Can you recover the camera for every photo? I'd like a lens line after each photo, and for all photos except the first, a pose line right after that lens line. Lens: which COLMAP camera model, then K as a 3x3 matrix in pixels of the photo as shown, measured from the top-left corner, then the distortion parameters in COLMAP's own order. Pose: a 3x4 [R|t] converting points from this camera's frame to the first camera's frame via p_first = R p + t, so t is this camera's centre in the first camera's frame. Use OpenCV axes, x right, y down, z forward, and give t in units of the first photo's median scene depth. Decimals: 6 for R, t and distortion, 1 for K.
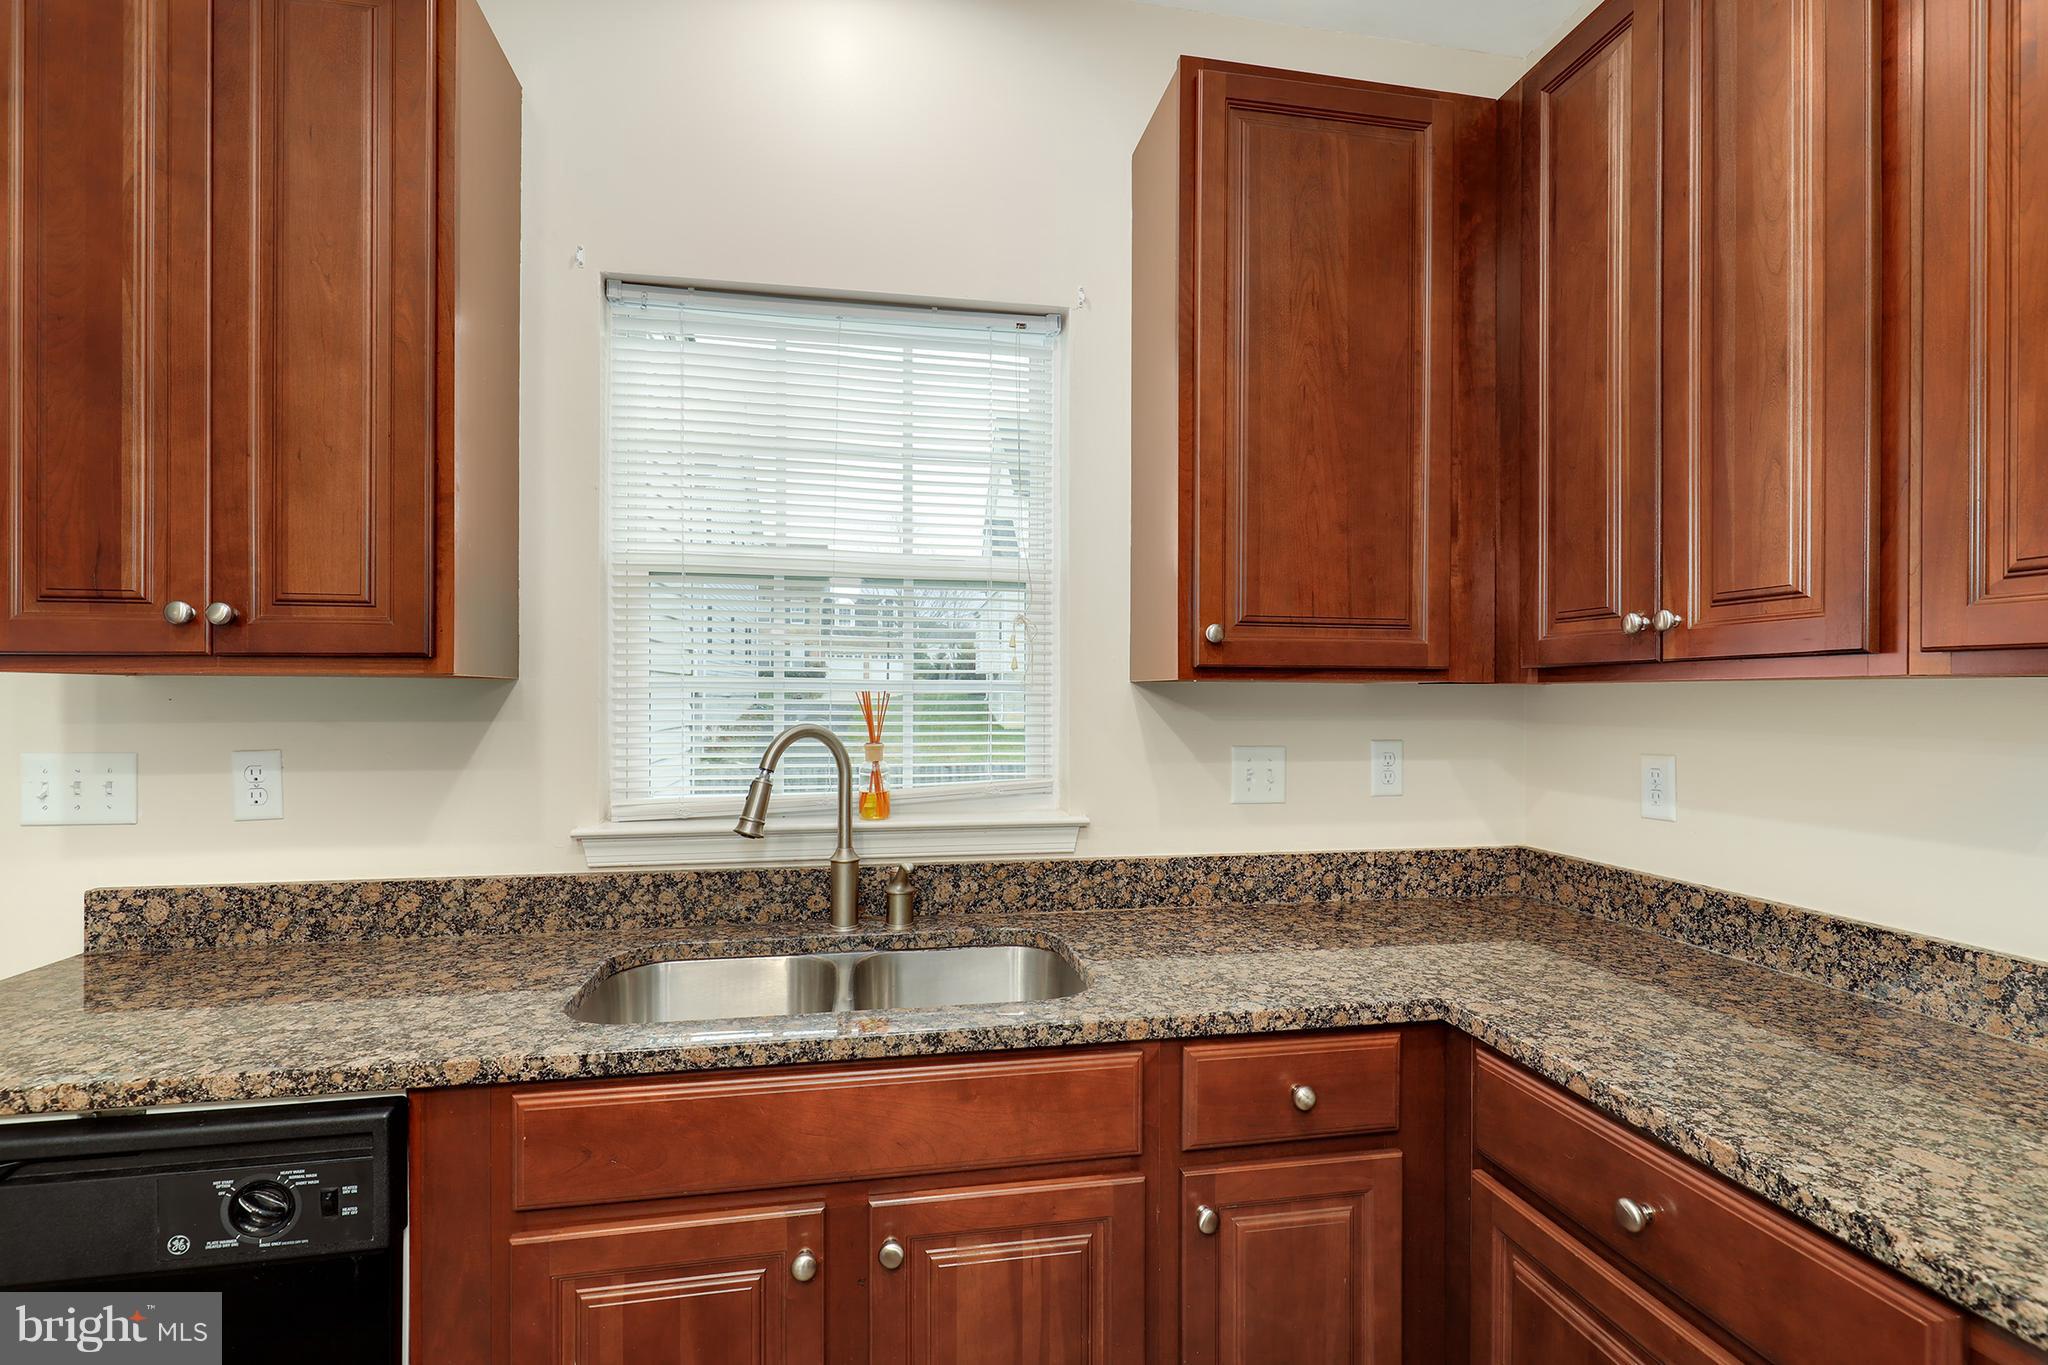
lens RADIAL K [[932.0, 0, 1027.4], [0, 932.0, 691.3], [0, 0, 1]] dist [0.004706, -0.000316]
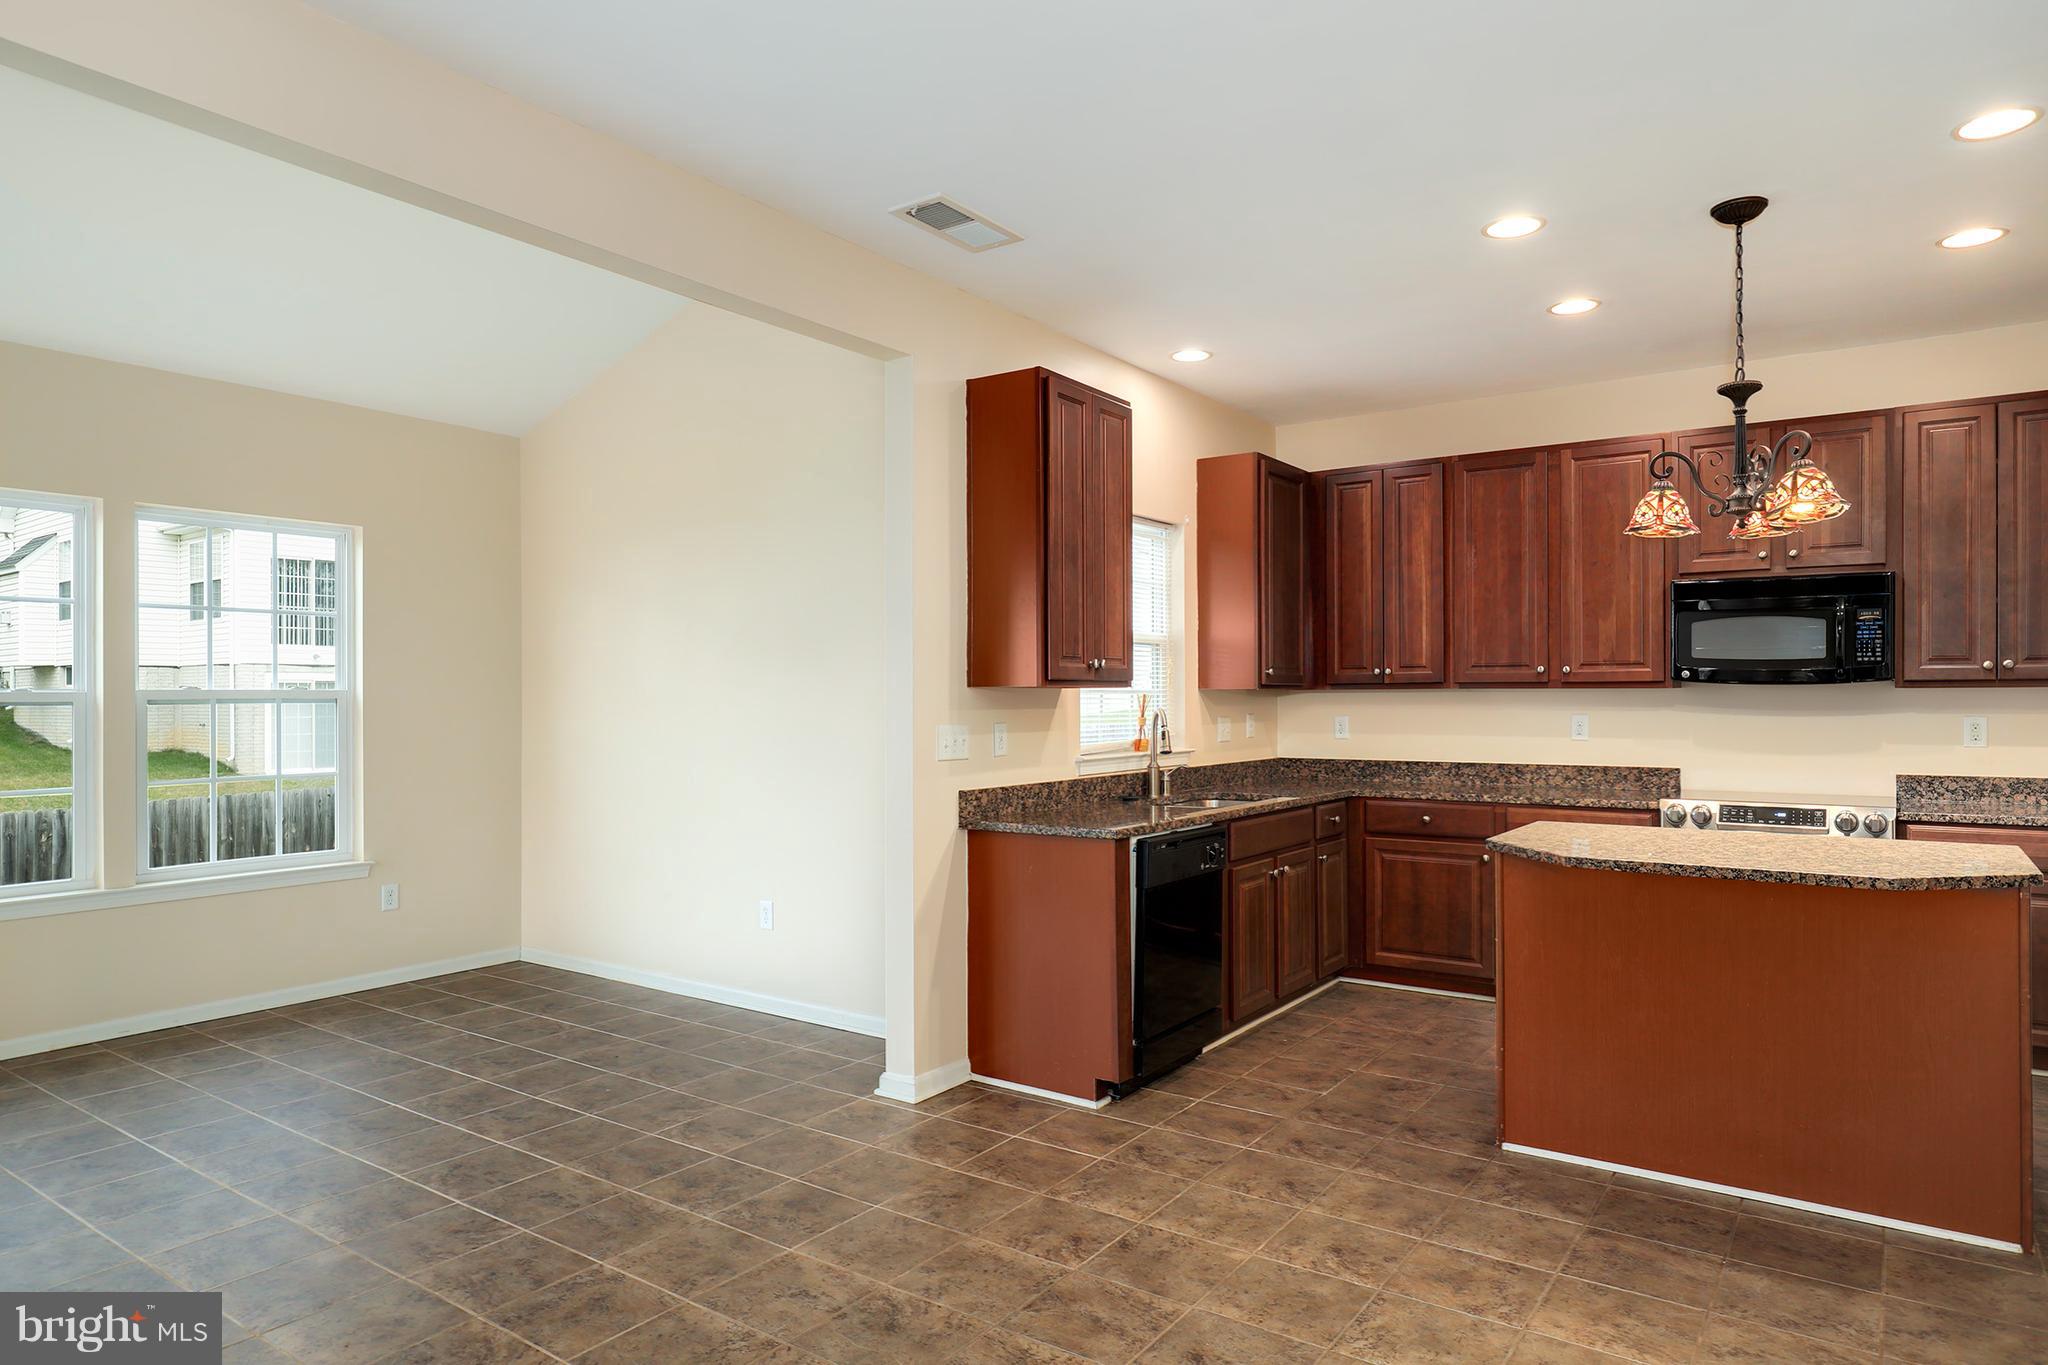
lens RADIAL K [[1204.8, 0, 1033.9], [0, 1204.8, 695.7], [0, 0, 1]] dist [0.004062, -0.000007]
pose [[0.713762, -0.004132, 0.700376, -2.881319], [0.003571, 0.999991, 0.002261, -0.003136], [-0.700379, 0.000888, 0.713770, -1.057396]]
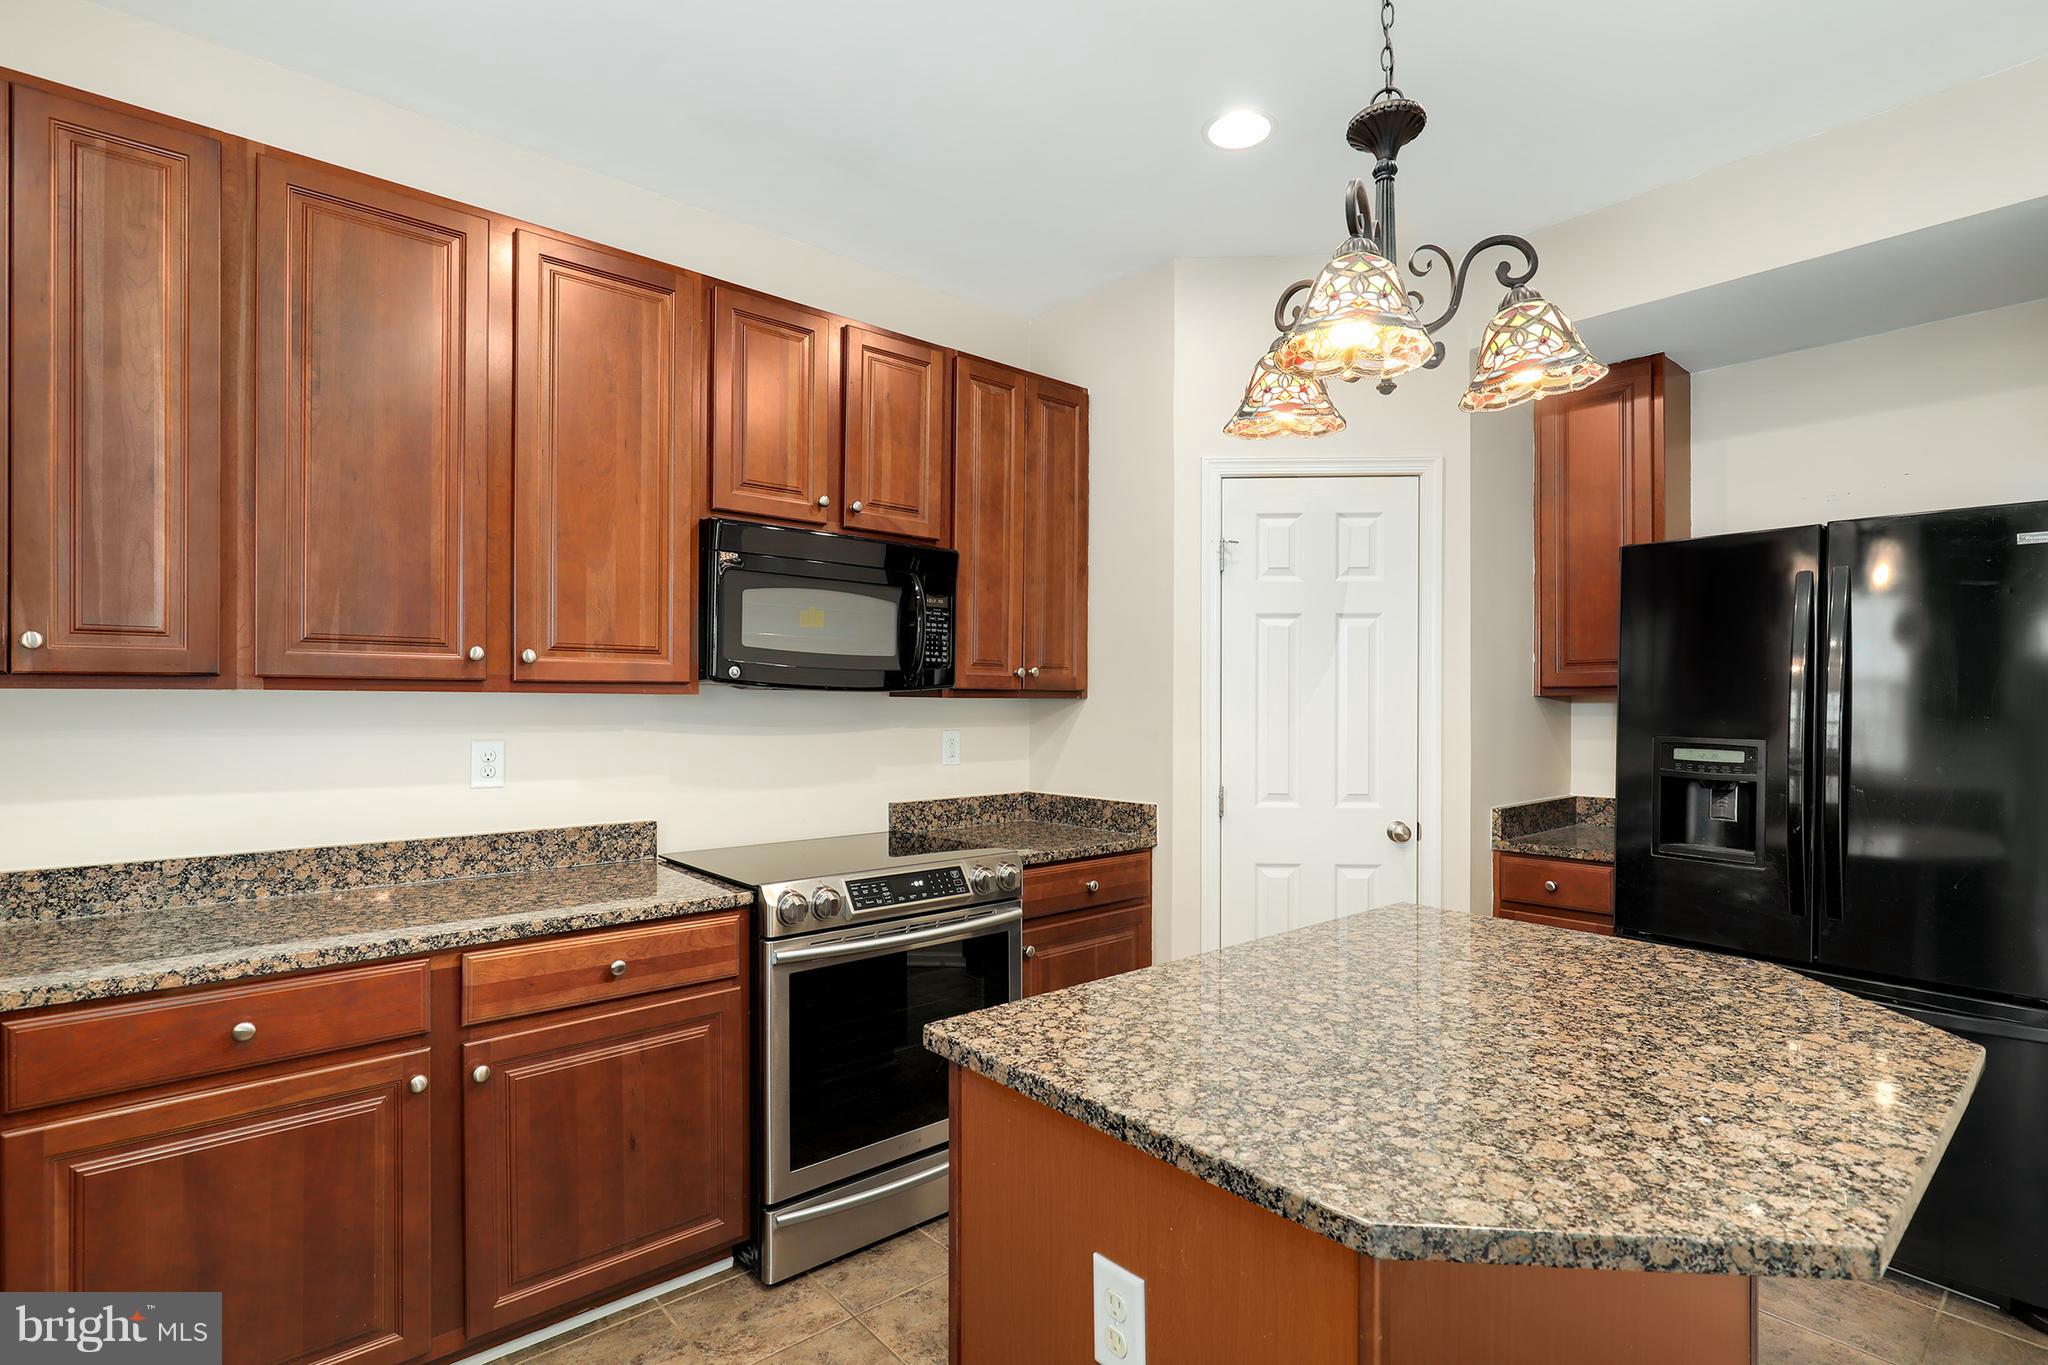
lens RADIAL K [[972.2, 0, 1025.6], [0, 972.2, 703.3], [0, 0, 1]] dist [-0.001969, 0.000174]
pose [[-0.499874, -0.006178, 0.866076, -0.951573], [-0.005835, 0.999976, 0.003765, -0.004895], [-0.866078, -0.003172, -0.499898, 0.451664]]
